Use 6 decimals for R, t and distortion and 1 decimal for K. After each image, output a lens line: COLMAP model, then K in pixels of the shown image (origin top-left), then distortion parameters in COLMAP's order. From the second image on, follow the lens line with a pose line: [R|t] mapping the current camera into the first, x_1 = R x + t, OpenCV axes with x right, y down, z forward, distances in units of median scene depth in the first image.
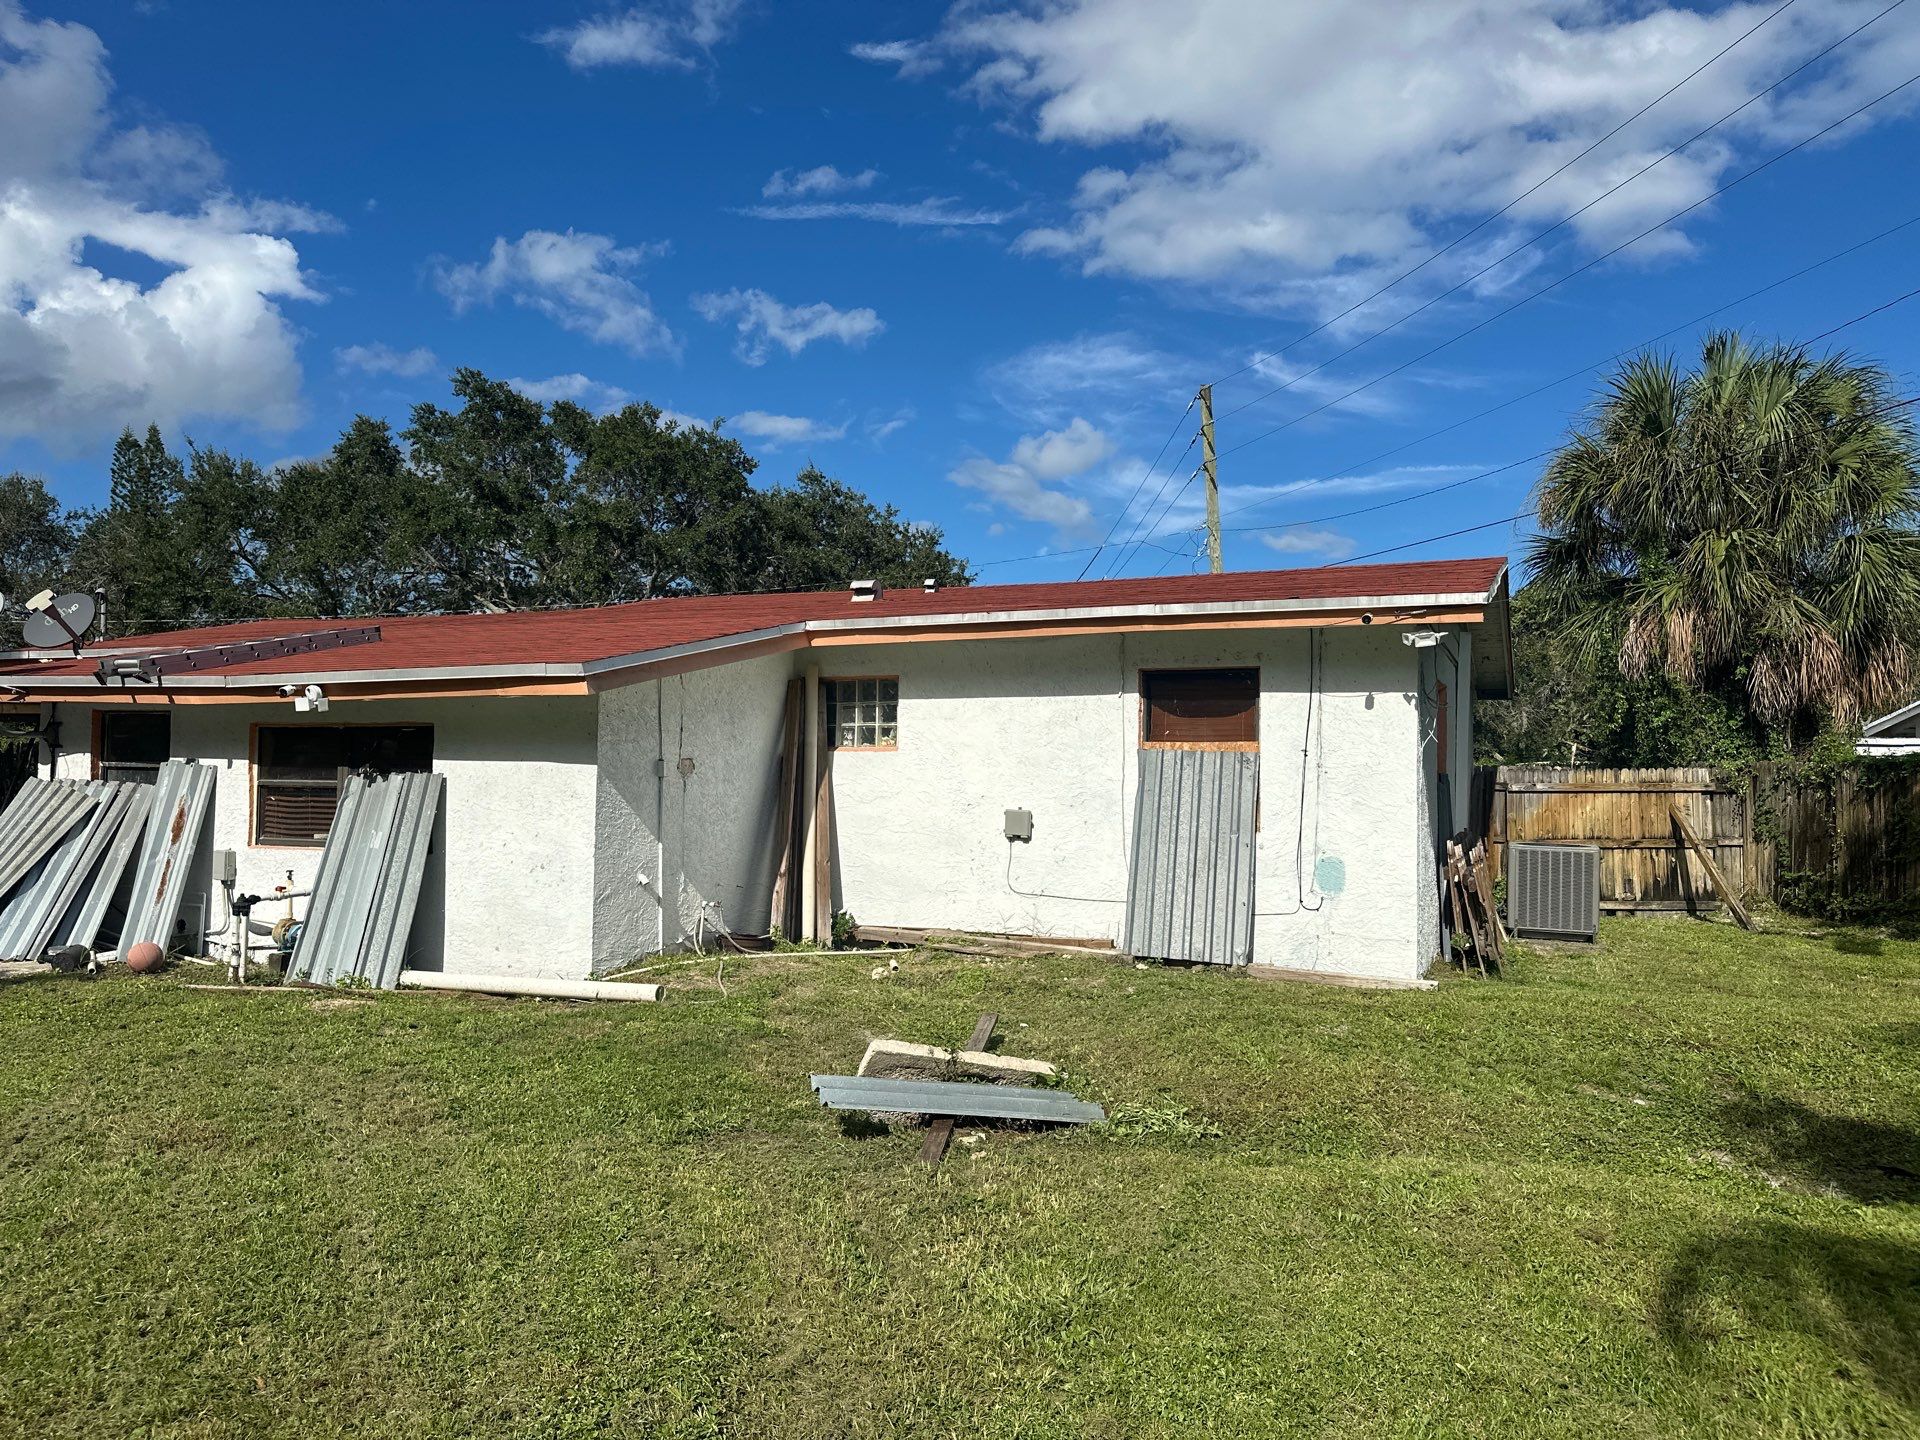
lens RADIAL K [[1374.3, 0, 961.9], [0, 1374.3, 723.1], [0, 0, 1]] dist [0.043994, -0.045691]
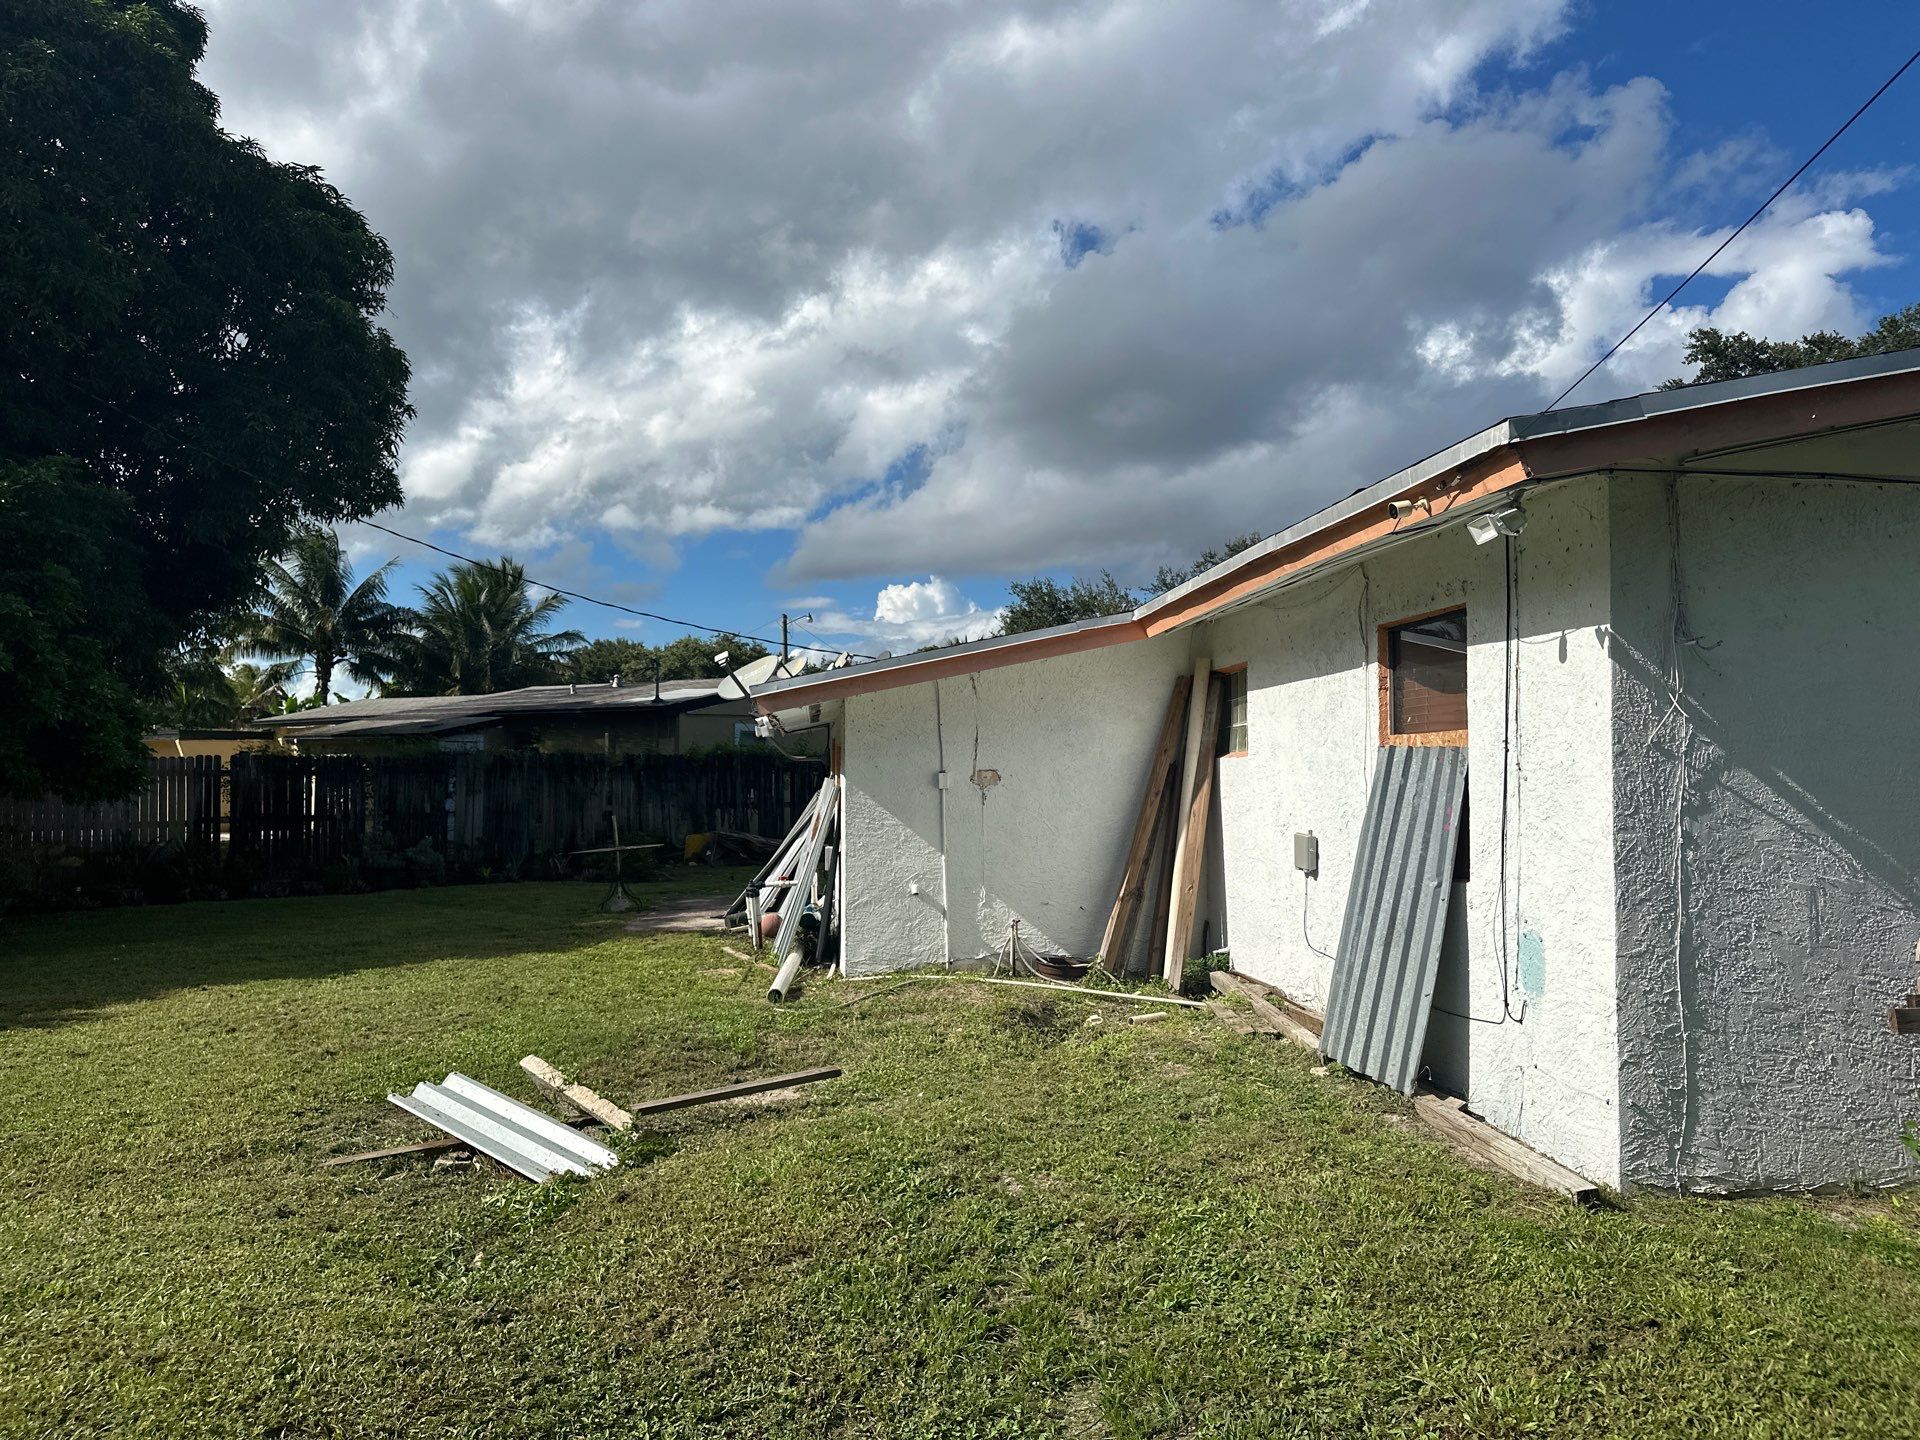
lens RADIAL K [[1374.3, 0, 947.0], [0, 1374.3, 722.8], [0, 0, 1]] dist [0.043994, -0.045691]
pose [[0.486907, -0.044461, -0.872322, 0.170074], [0.036853, 0.998860, -0.030340, 0.005664], [0.872676, -0.017375, 0.487990, 0.134398]]
